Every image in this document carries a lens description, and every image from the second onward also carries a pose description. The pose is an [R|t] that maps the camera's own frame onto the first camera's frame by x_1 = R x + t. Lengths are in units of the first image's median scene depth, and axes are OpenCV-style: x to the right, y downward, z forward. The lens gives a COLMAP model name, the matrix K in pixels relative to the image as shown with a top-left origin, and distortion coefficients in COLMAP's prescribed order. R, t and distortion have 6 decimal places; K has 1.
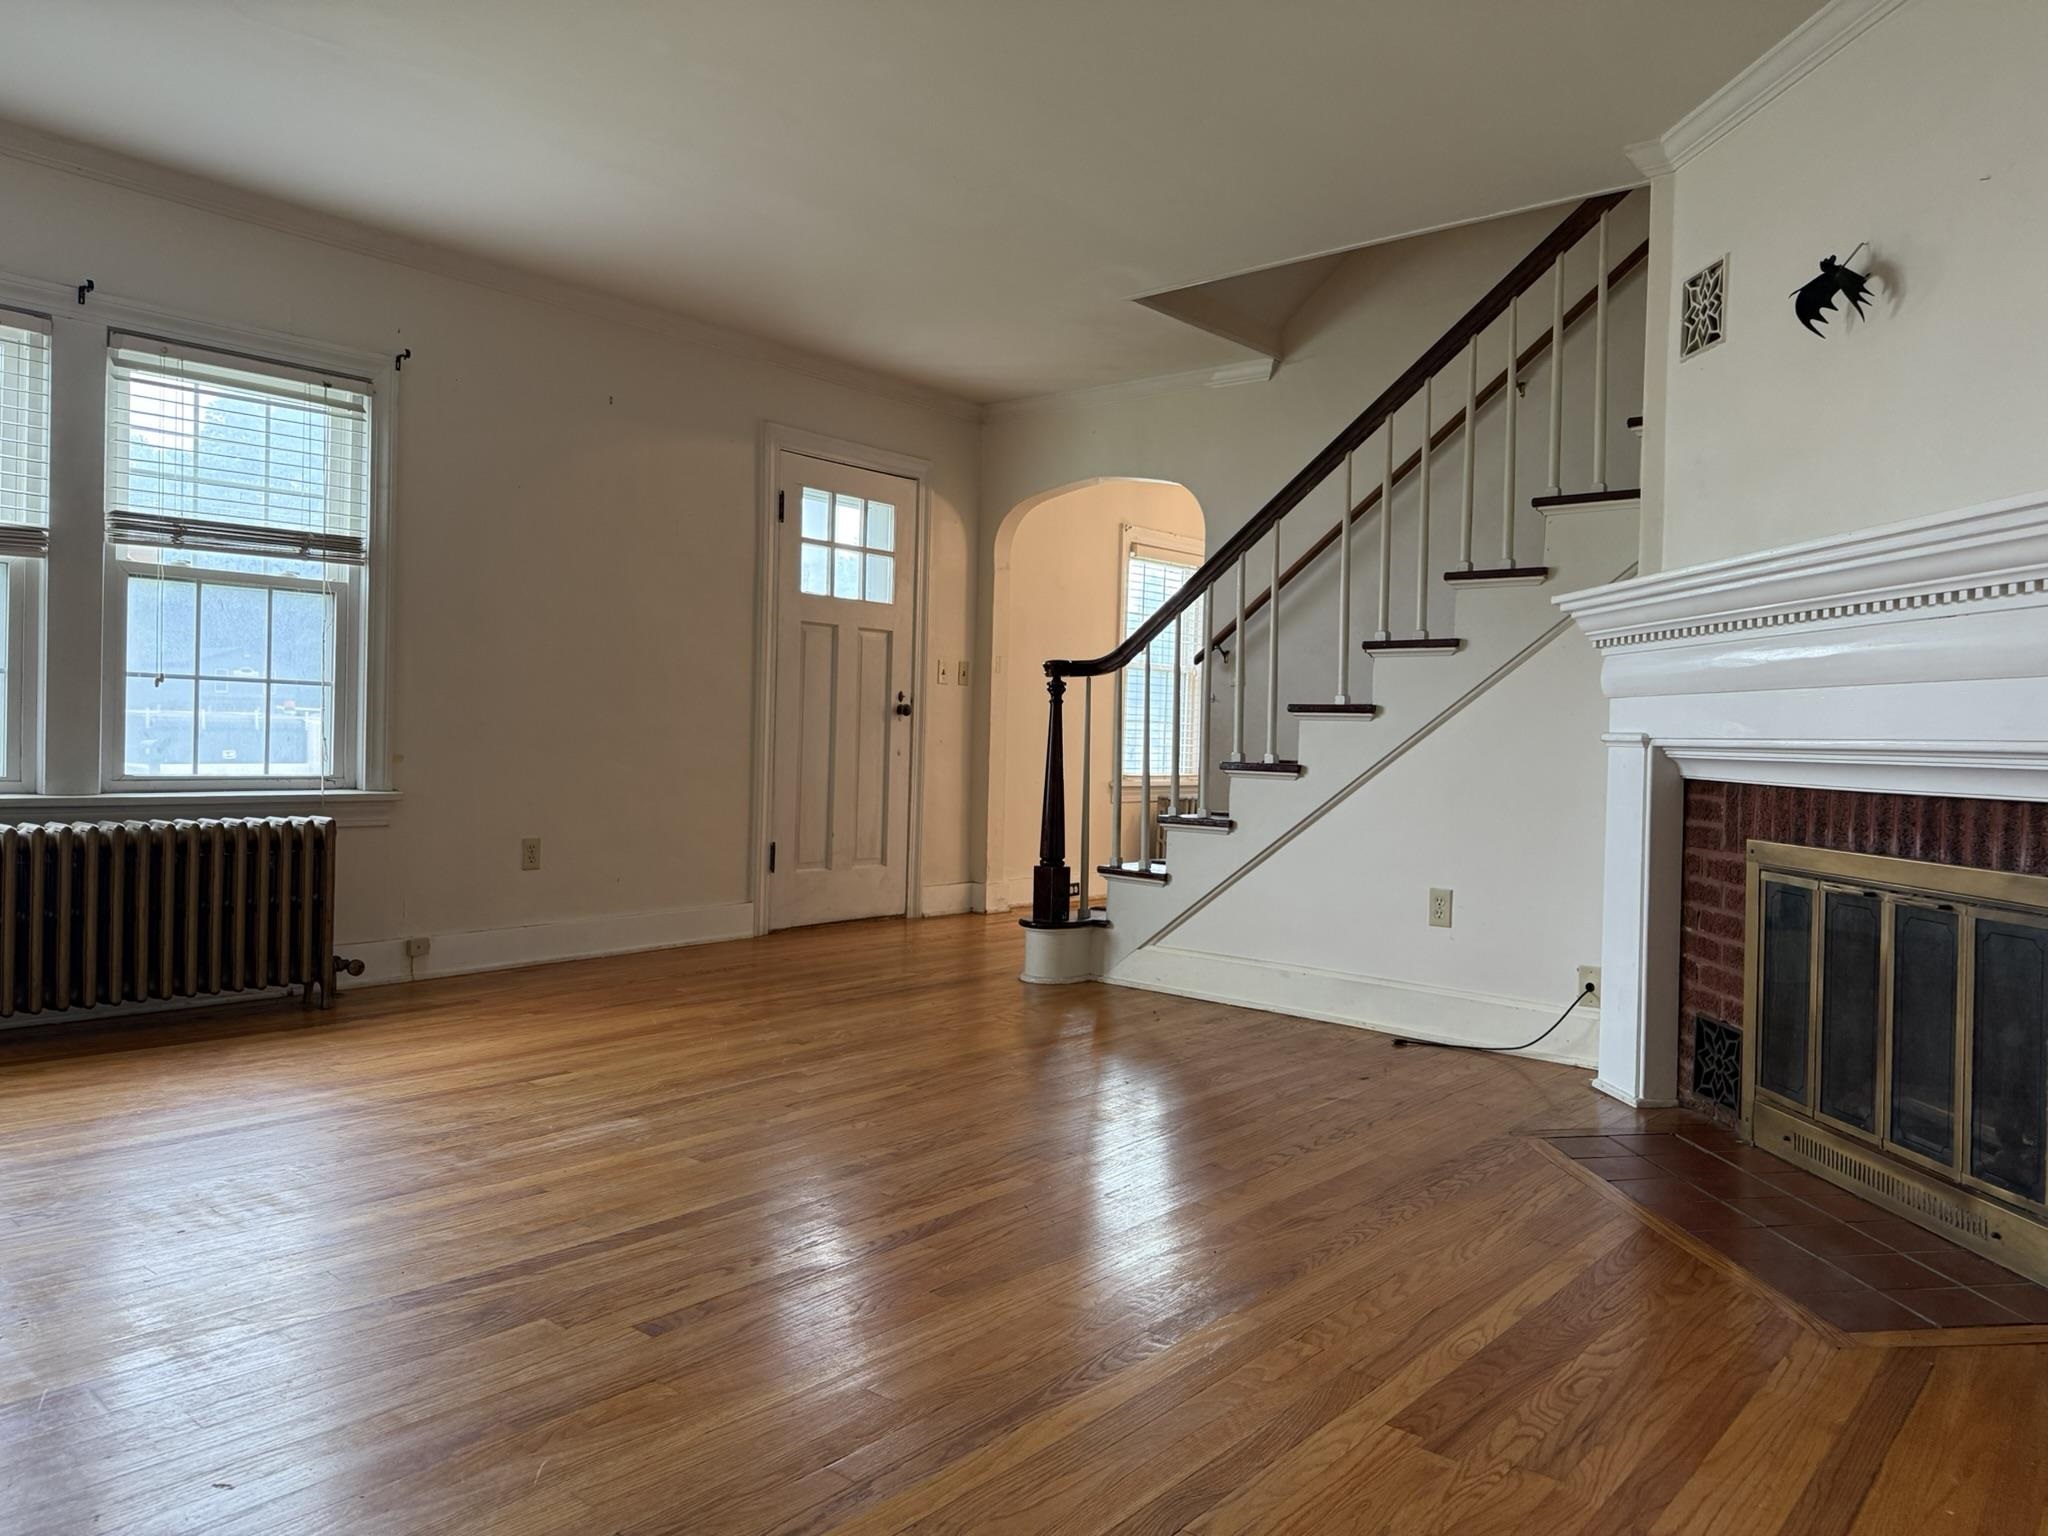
lens RADIAL K [[1446.3, 0, 1024.7], [0, 1446.3, 740.0], [0, 0, 1]] dist [0.050522, -0.051272]
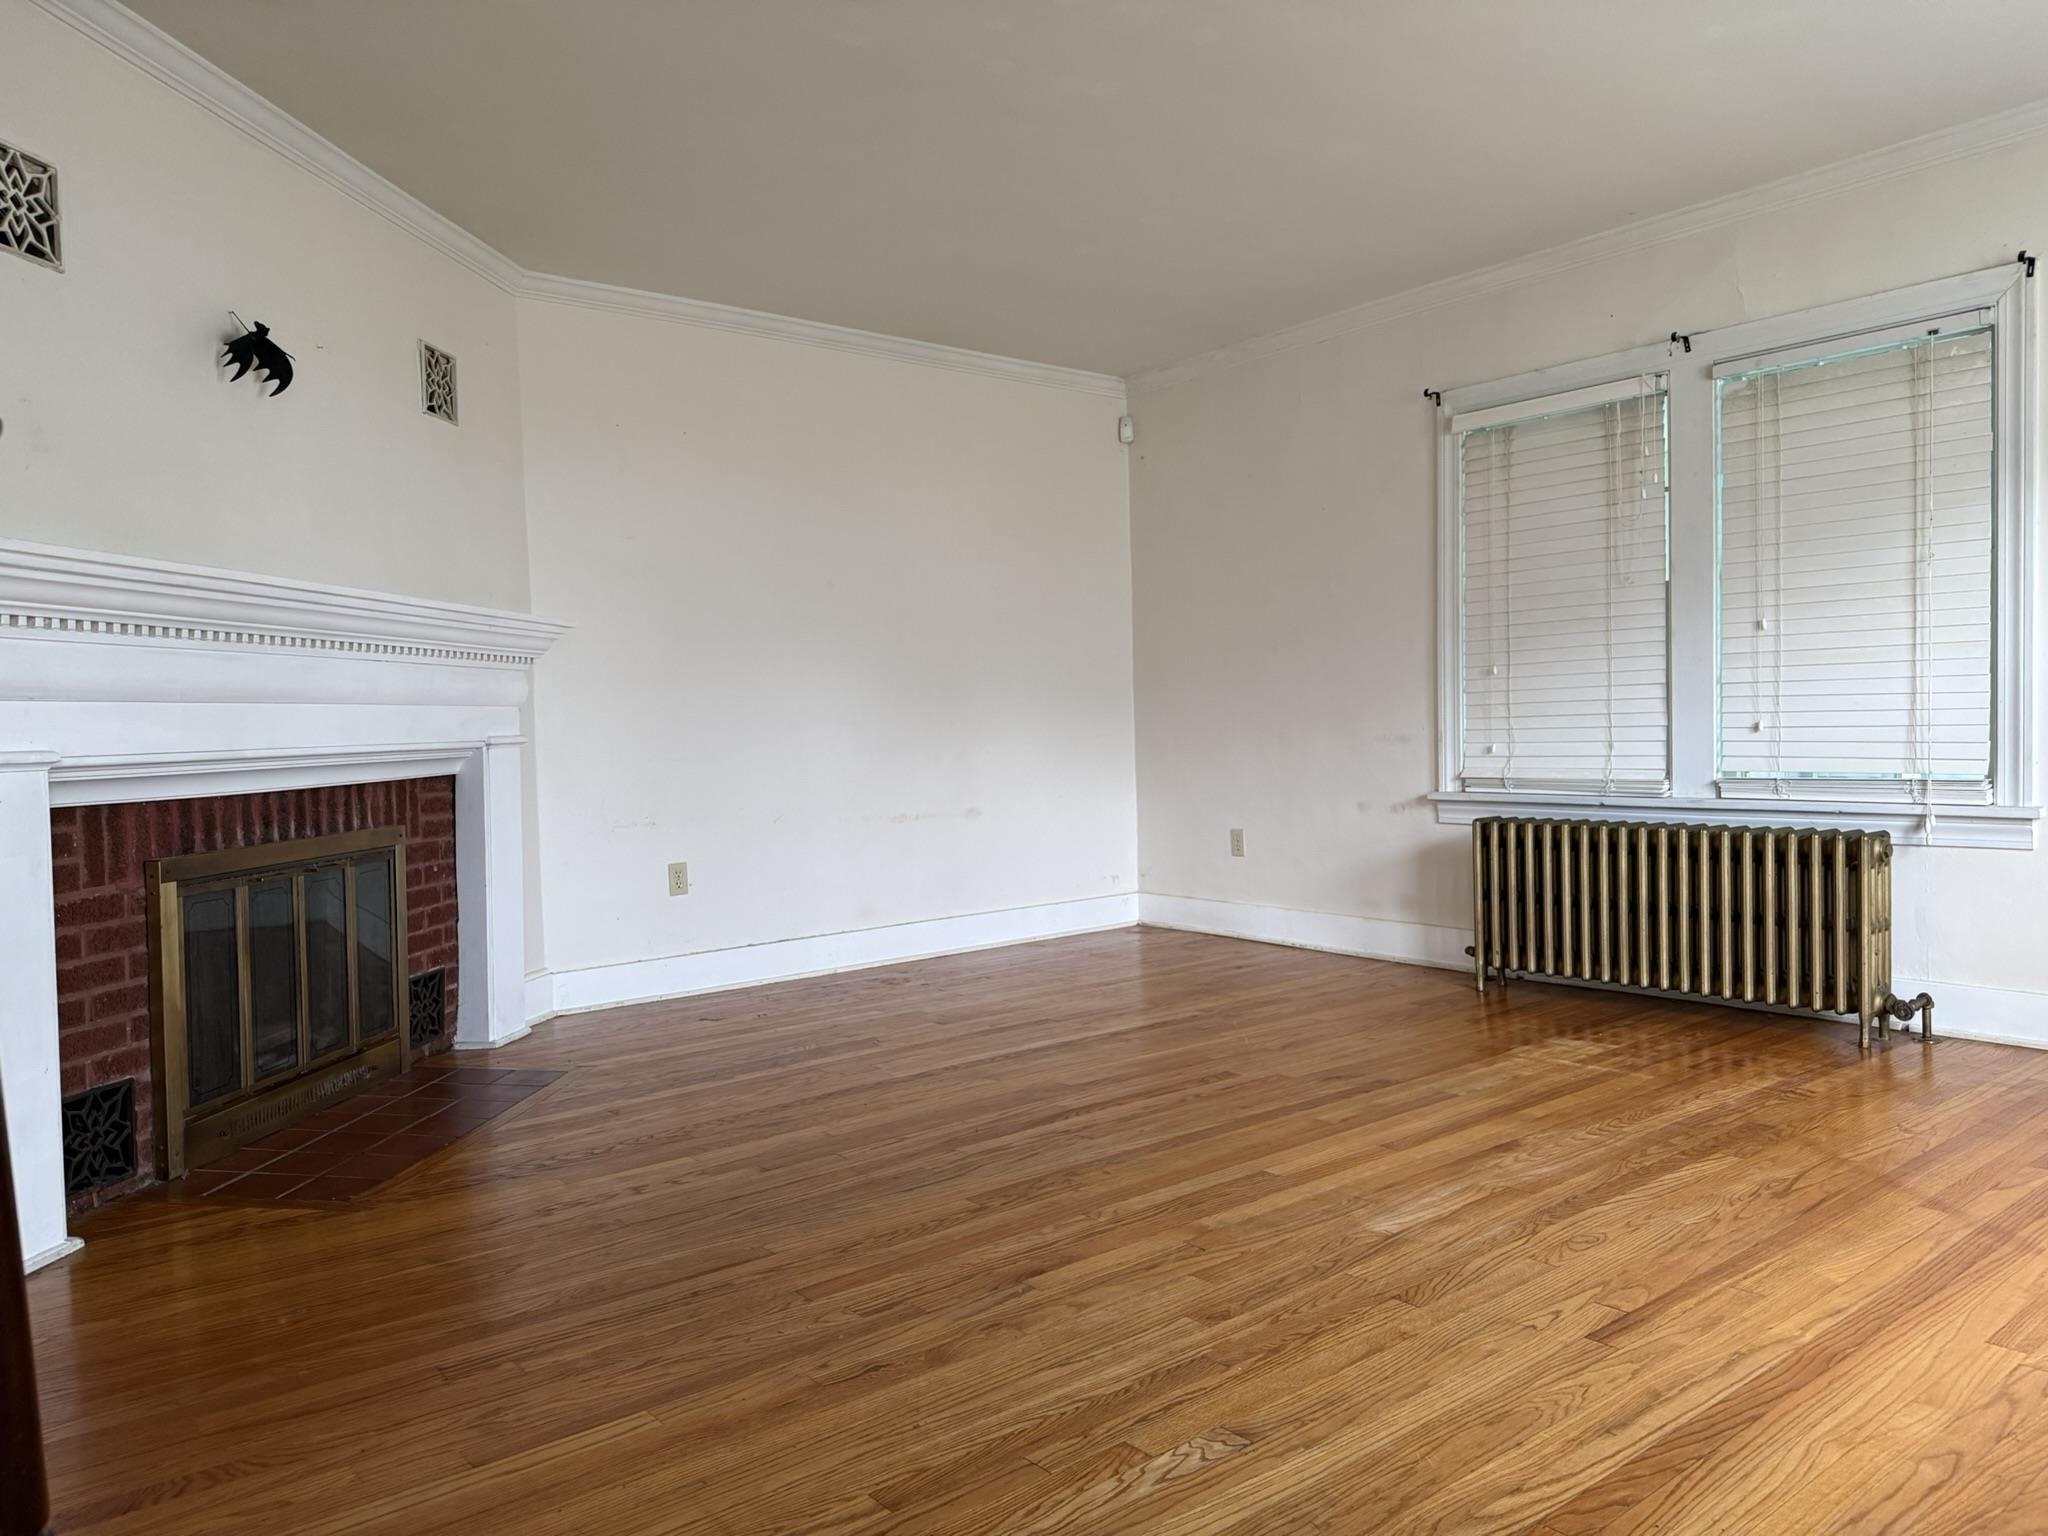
lens RADIAL K [[1446.3, 0, 1024.7], [0, 1446.3, 740.0], [0, 0, 1]] dist [0.050522, -0.051272]
pose [[-0.981882, 0.000400, 0.189494, -0.209824], [0.004956, 0.999710, 0.023566, -0.026143], [-0.189430, 0.024078, -0.981599, 1.706336]]
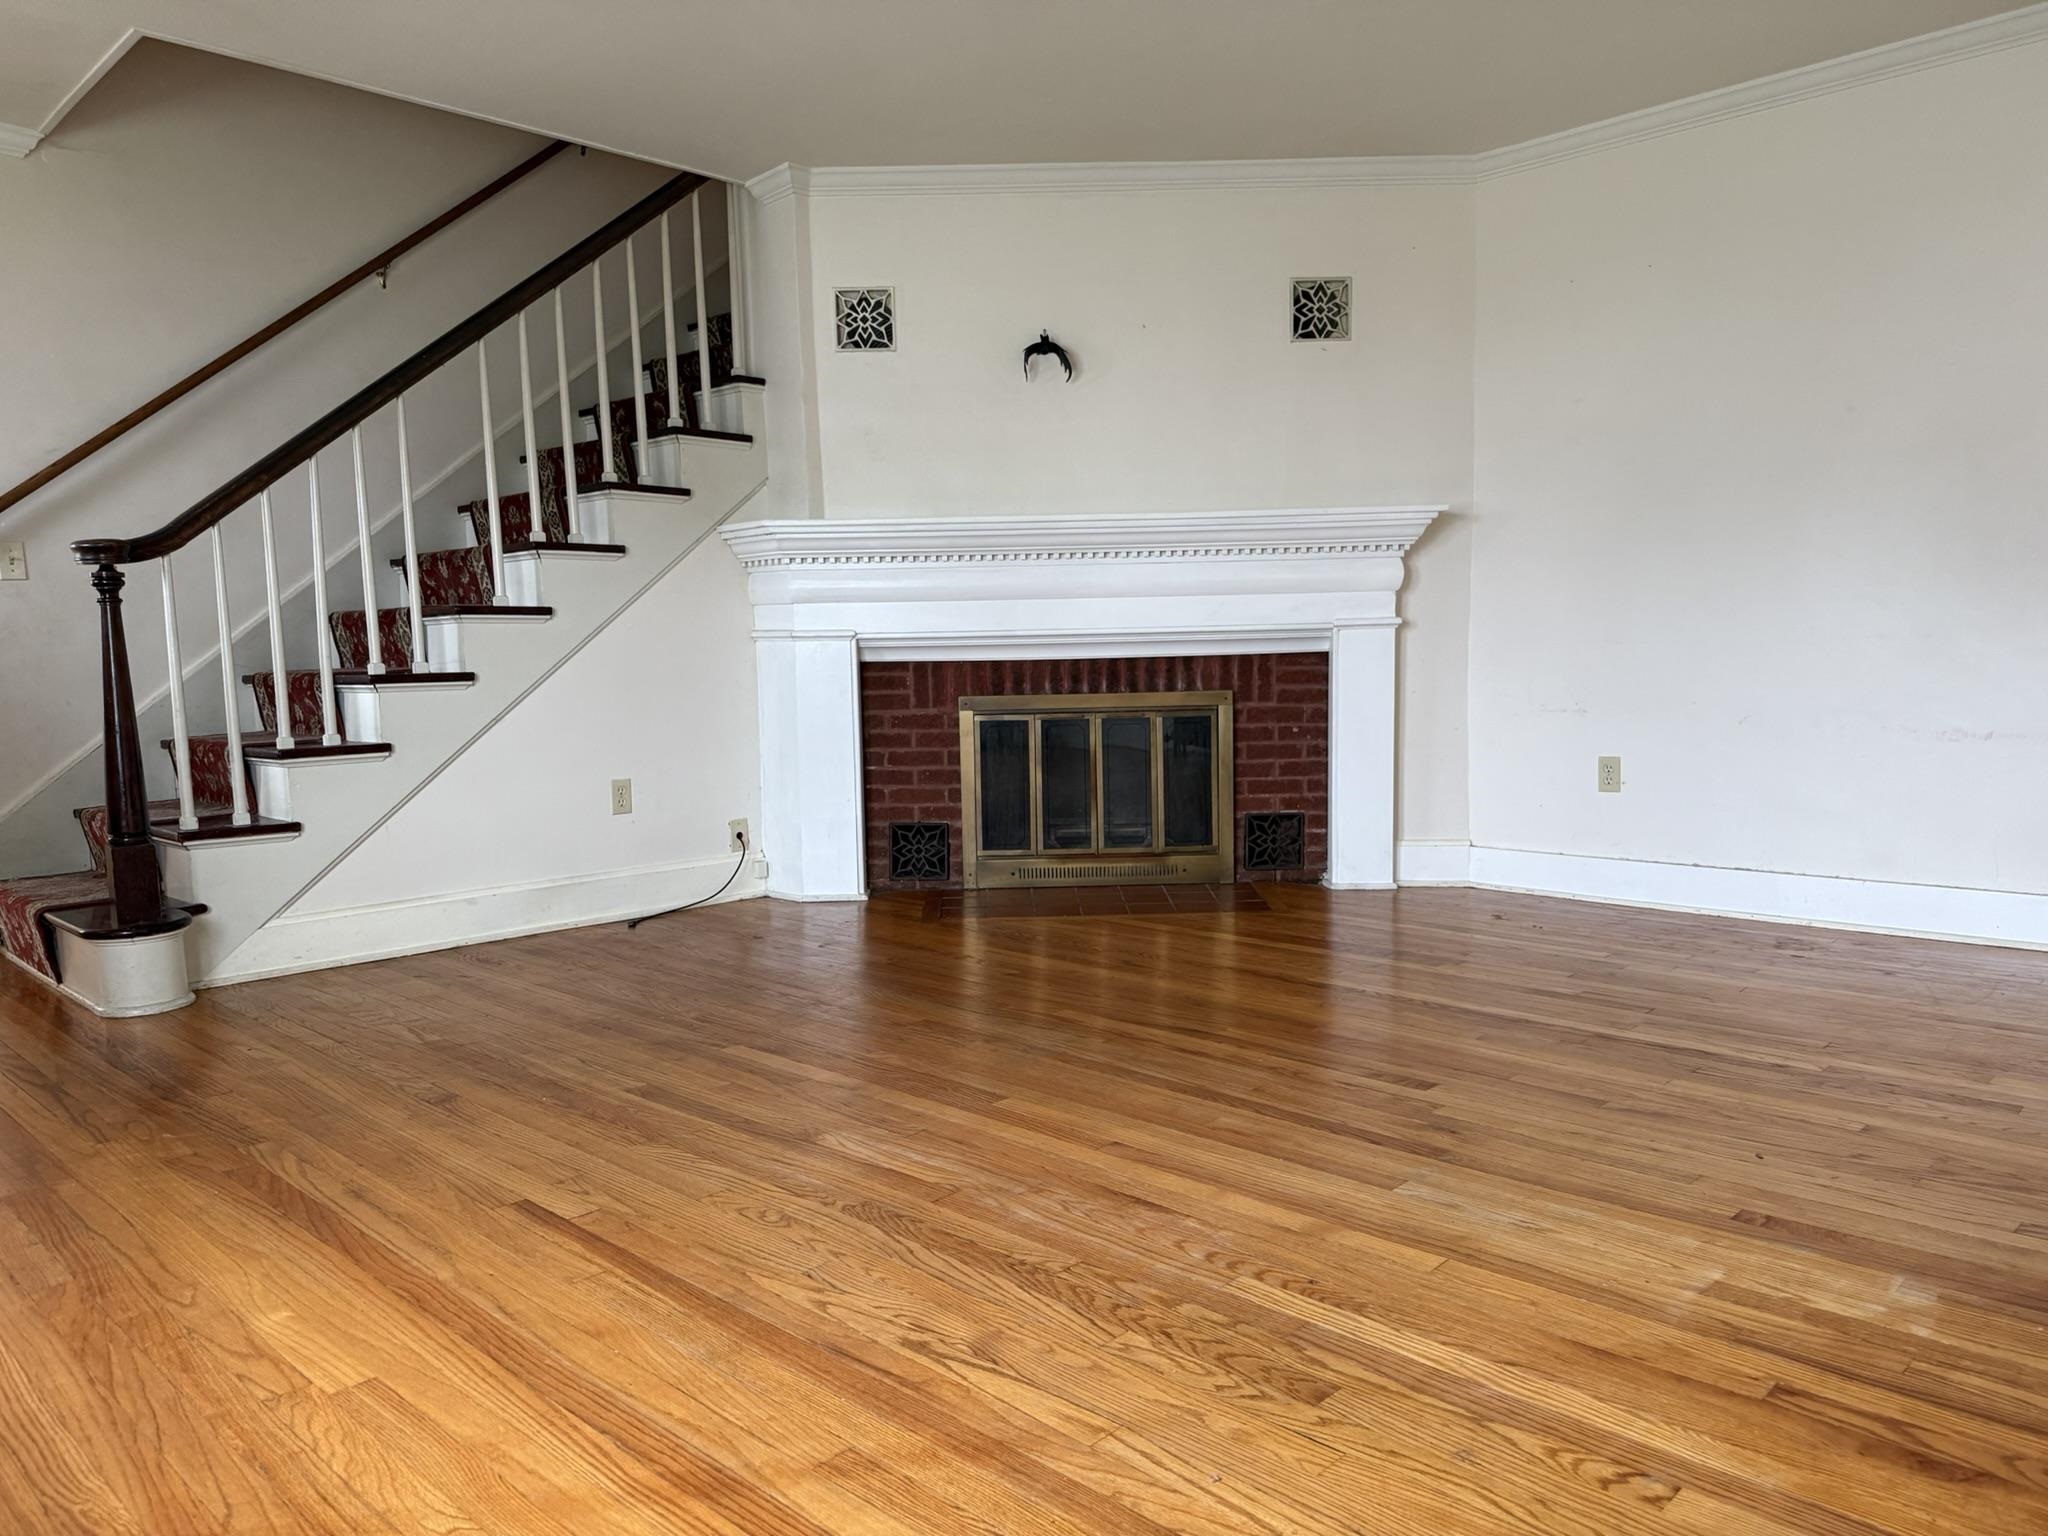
lens RADIAL K [[1420.3, 0, 1034.9], [0, 1420.3, 777.4], [0, 0, 1]] dist [0.054612, -0.045776]
pose [[0.059609, -0.115920, 0.991468, -0.936466], [0.026359, 0.993071, 0.114523, -0.015732], [-0.997874, 0.019308, 0.062251, 0.782352]]
